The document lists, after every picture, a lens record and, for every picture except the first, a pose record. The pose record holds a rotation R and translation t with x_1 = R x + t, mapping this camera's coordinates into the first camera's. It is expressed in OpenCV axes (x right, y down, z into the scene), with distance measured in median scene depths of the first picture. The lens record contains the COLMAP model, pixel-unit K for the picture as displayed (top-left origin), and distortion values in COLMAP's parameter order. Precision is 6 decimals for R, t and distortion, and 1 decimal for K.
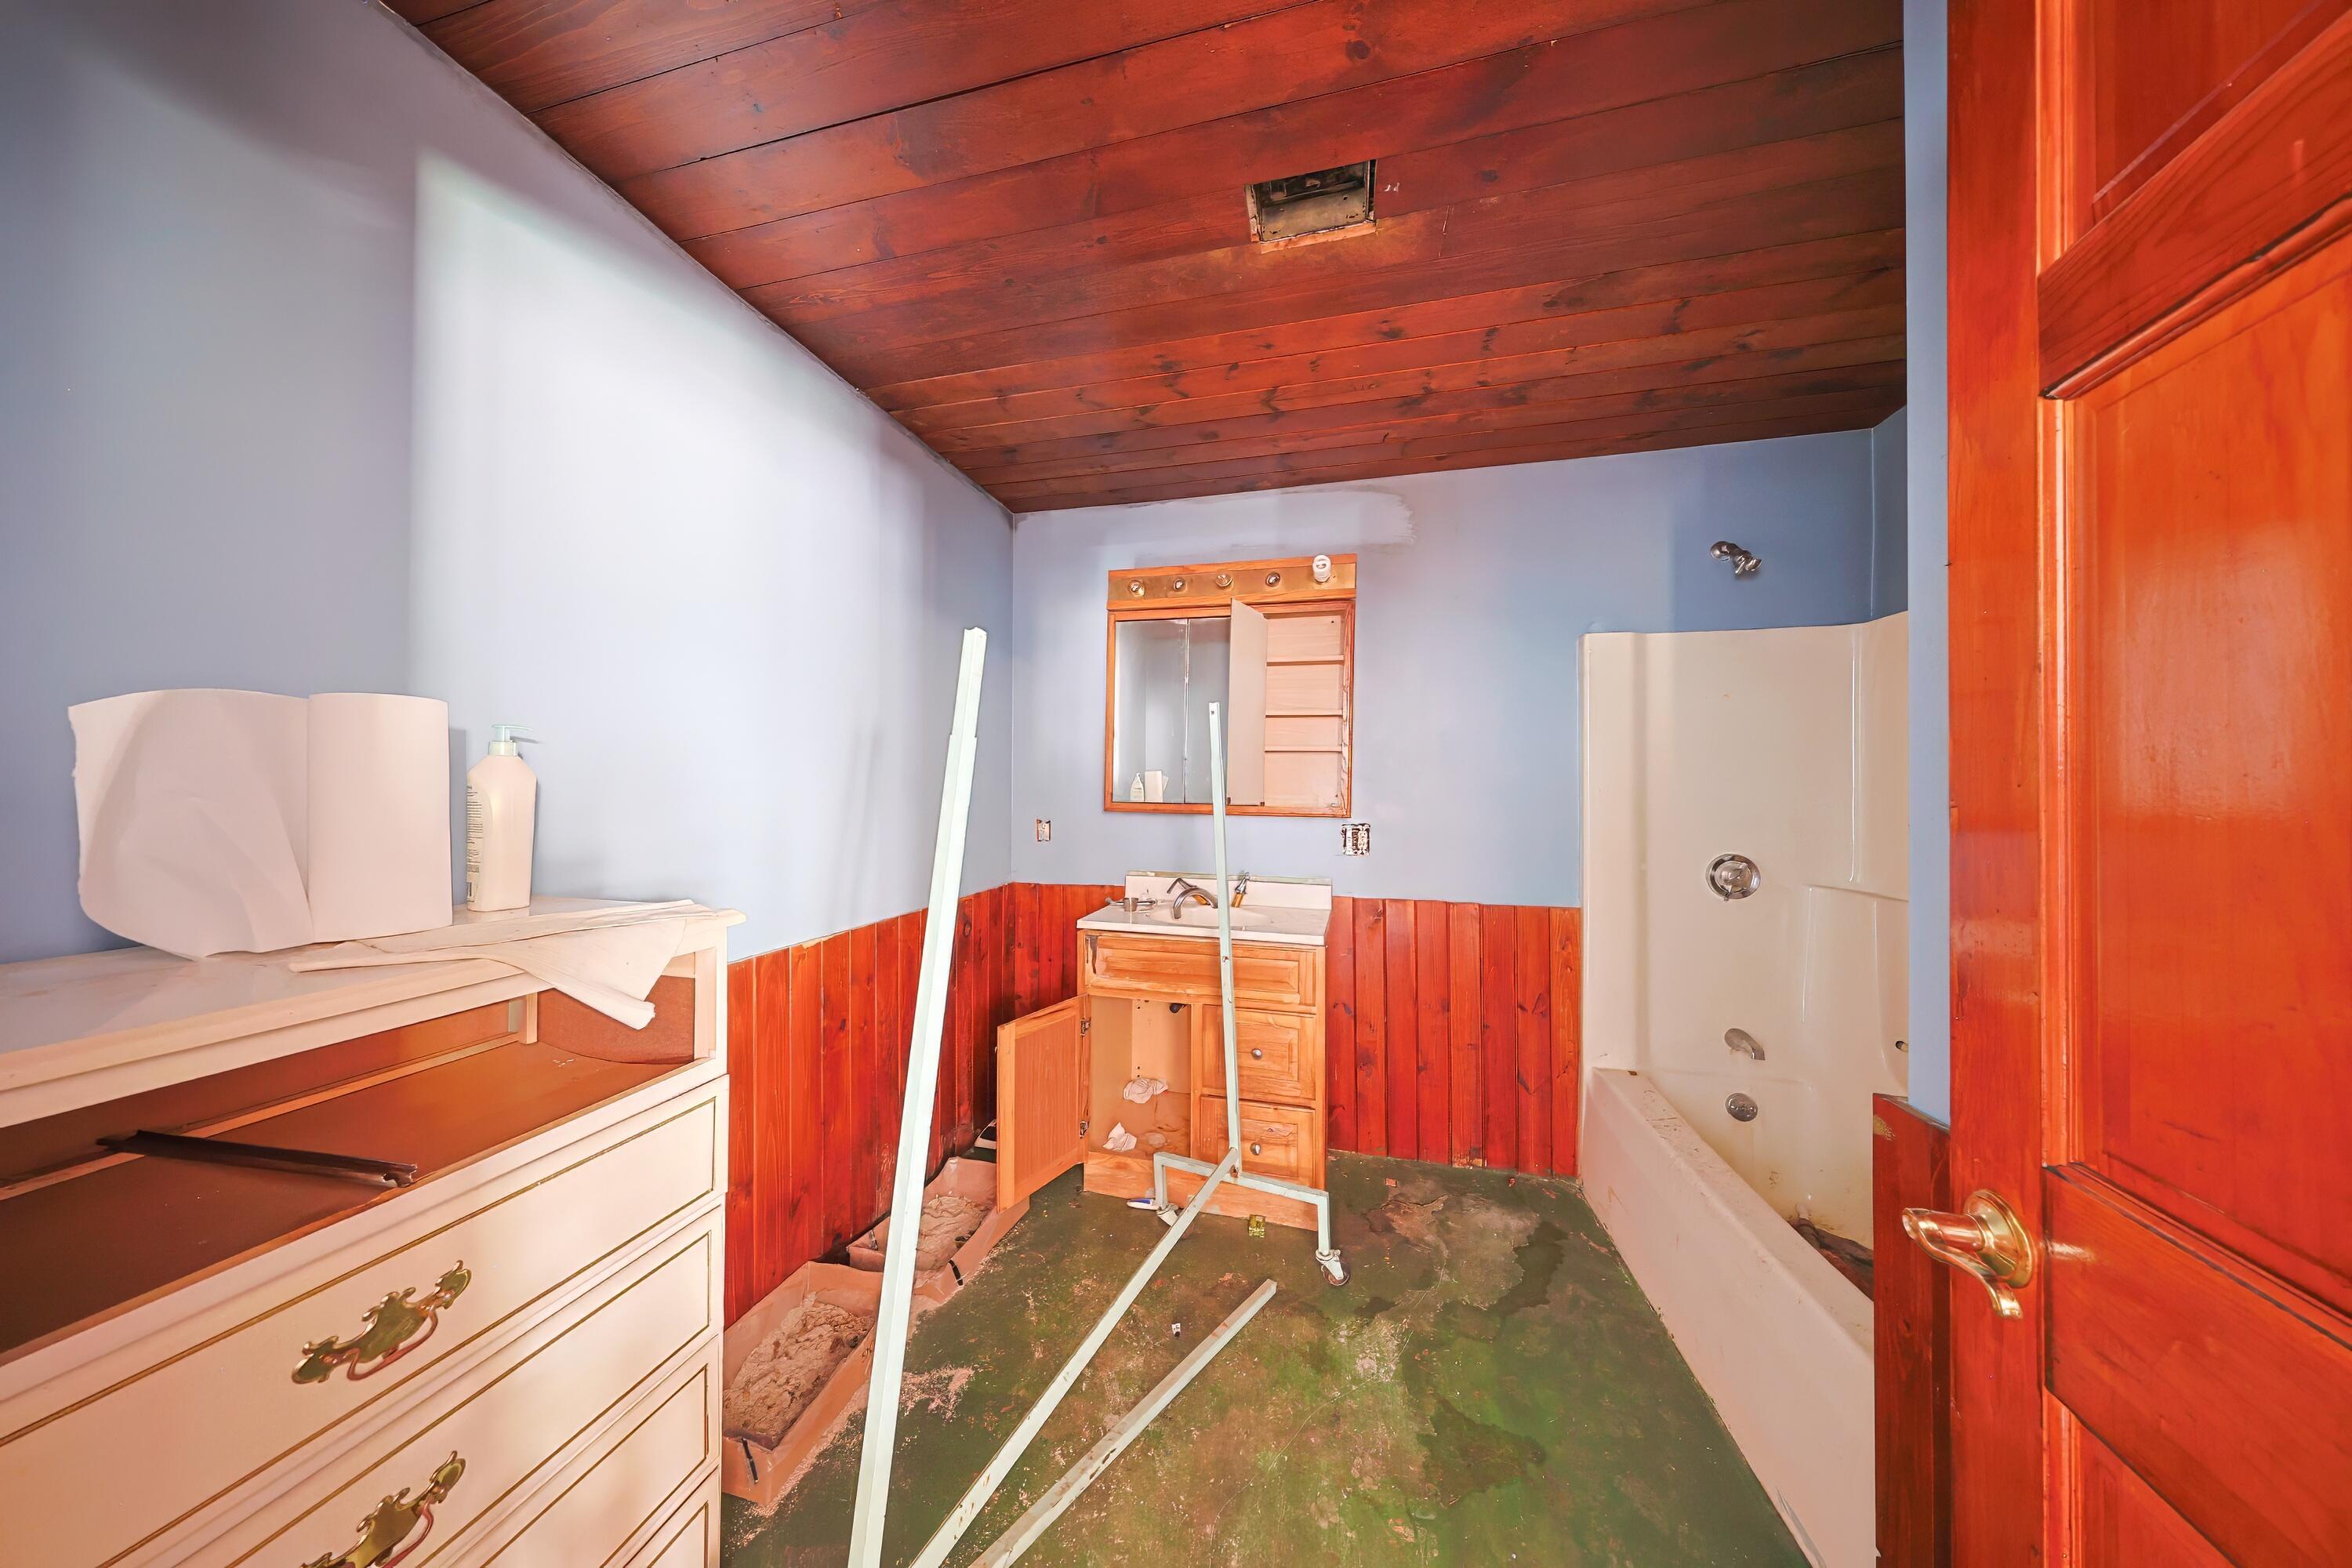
lens RADIAL K [[687.7, 0, 1171.5], [0, 687.7, 785.9], [0, 0, 1]] dist [0.000057, 0.000000]
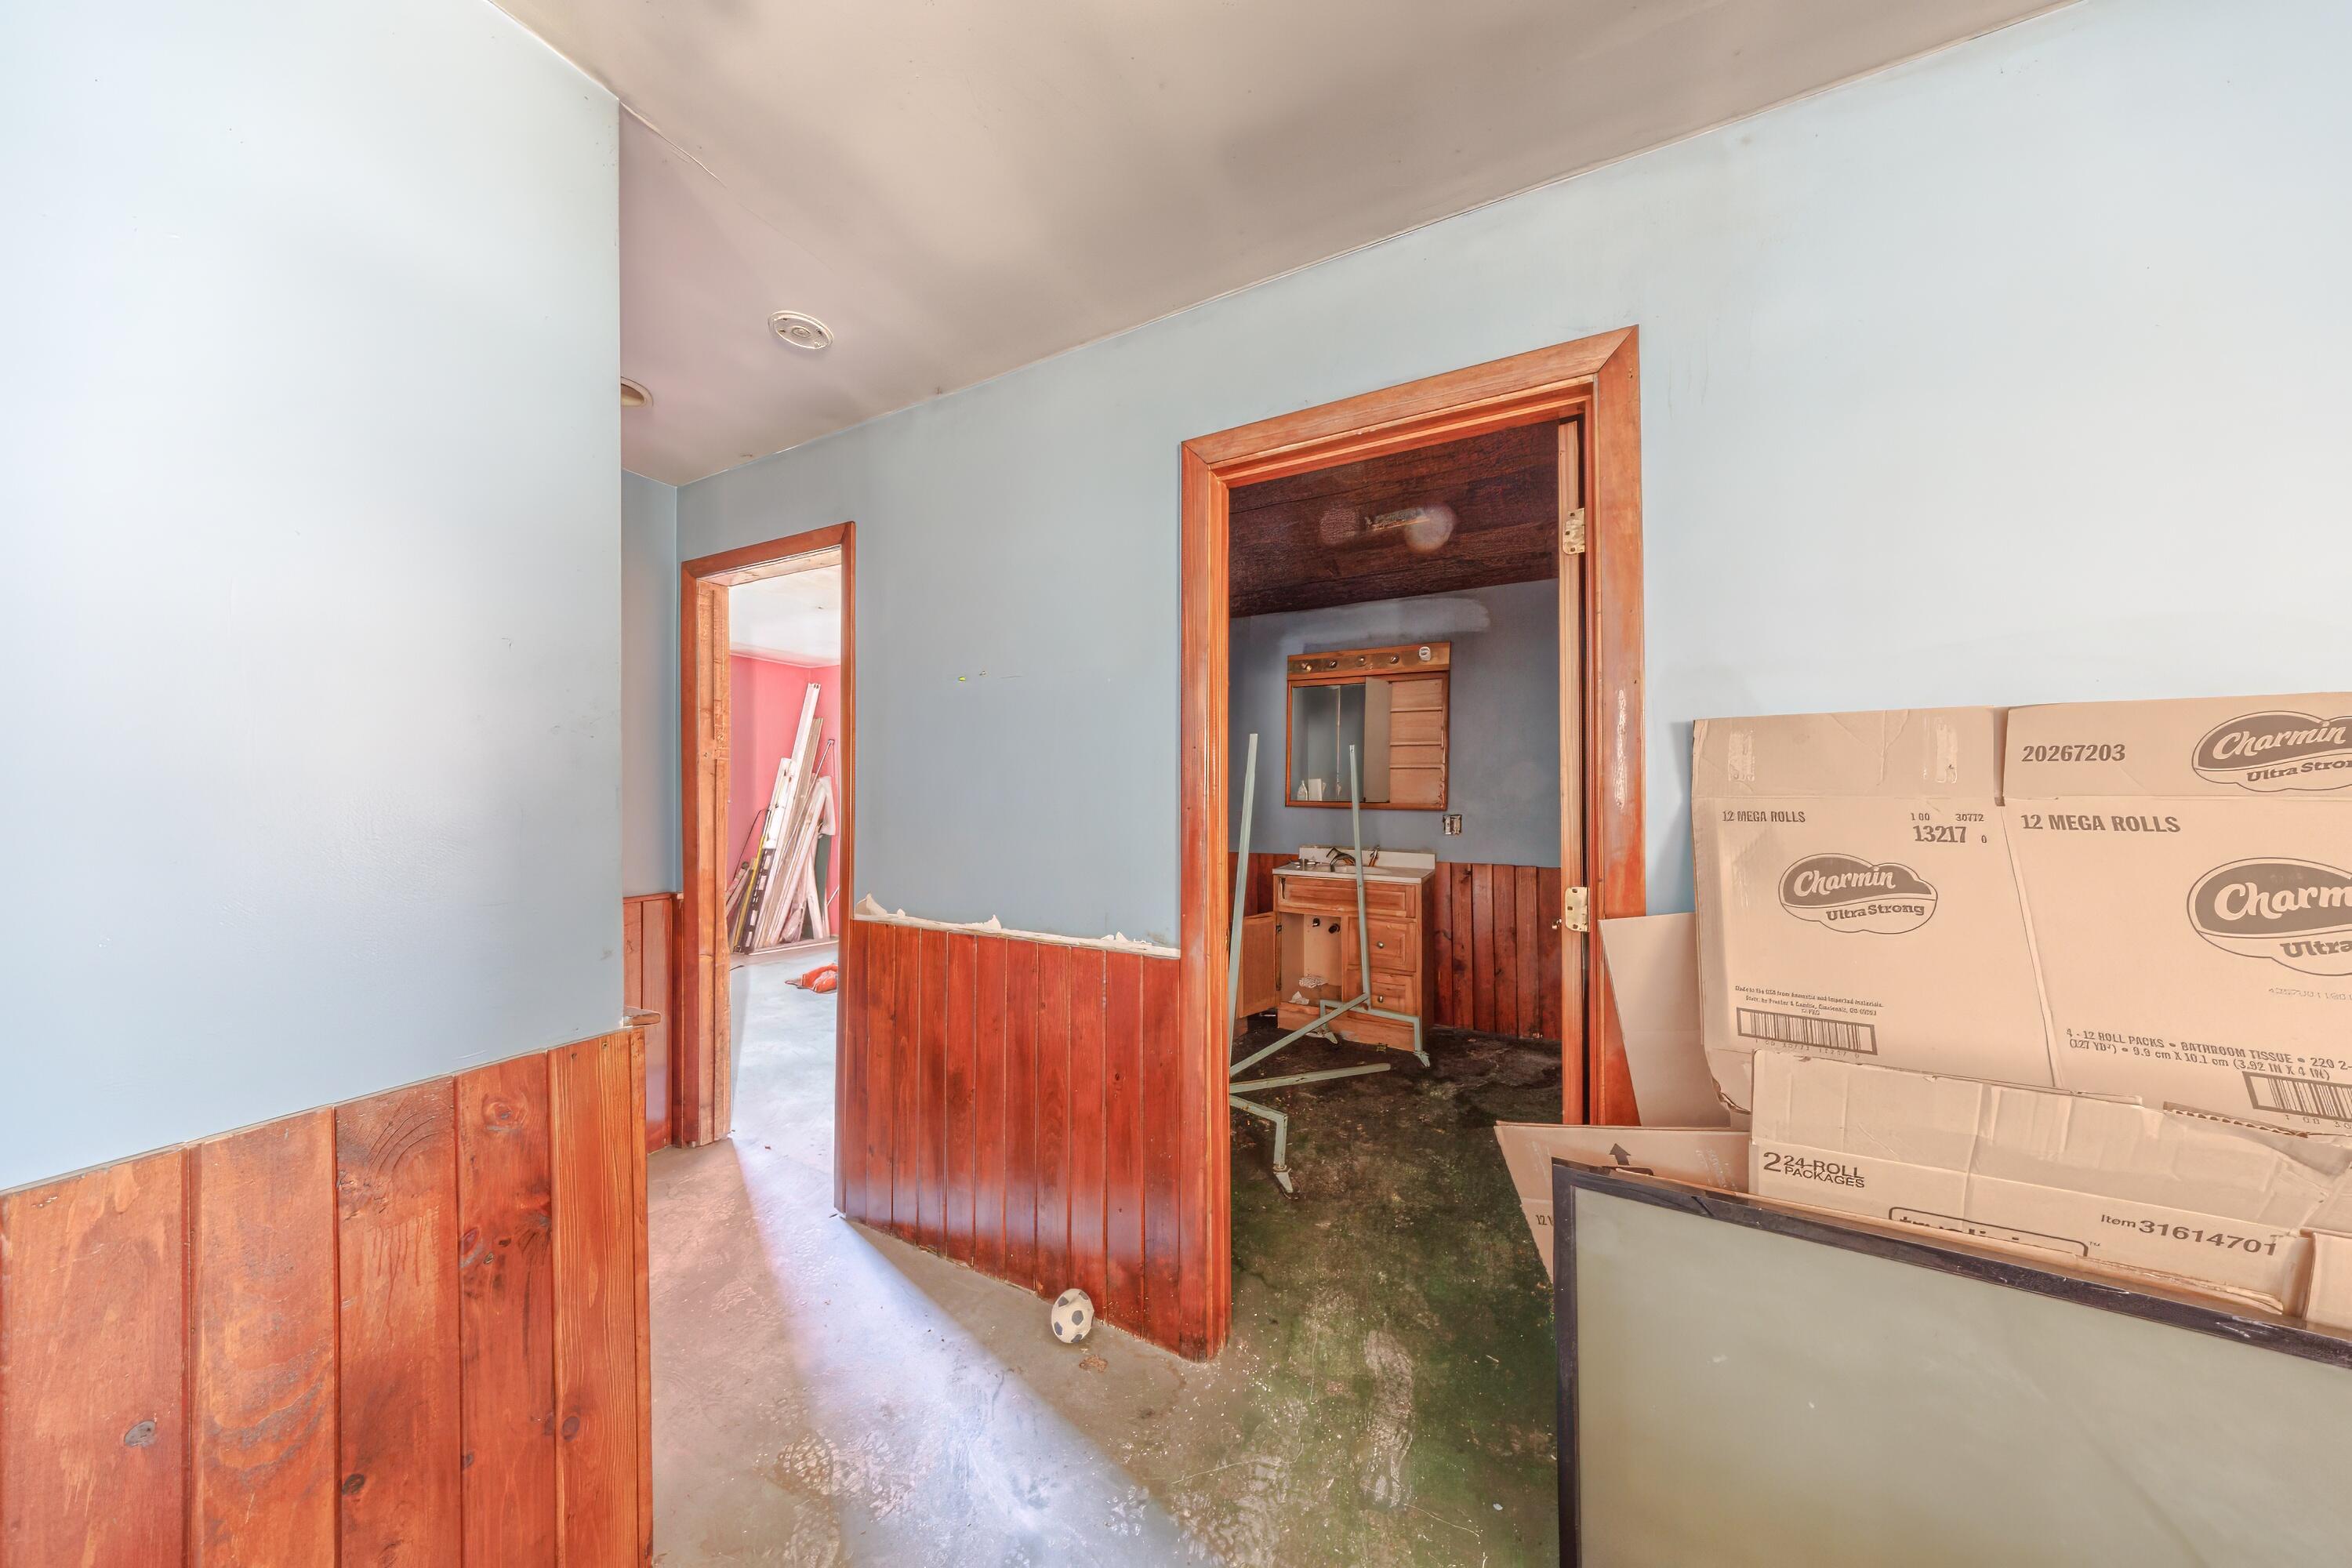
lens RADIAL K [[676.9, 0, 1172.0], [0, 676.9, 785.8], [0, 0, 1]] dist [0.013709, 0.000013]
pose [[0.974644, -0.006374, -0.223672, -0.001973], [0.006376, 0.999979, -0.000716, -0.012949], [0.223672, -0.000729, 0.974664, -0.669016]]
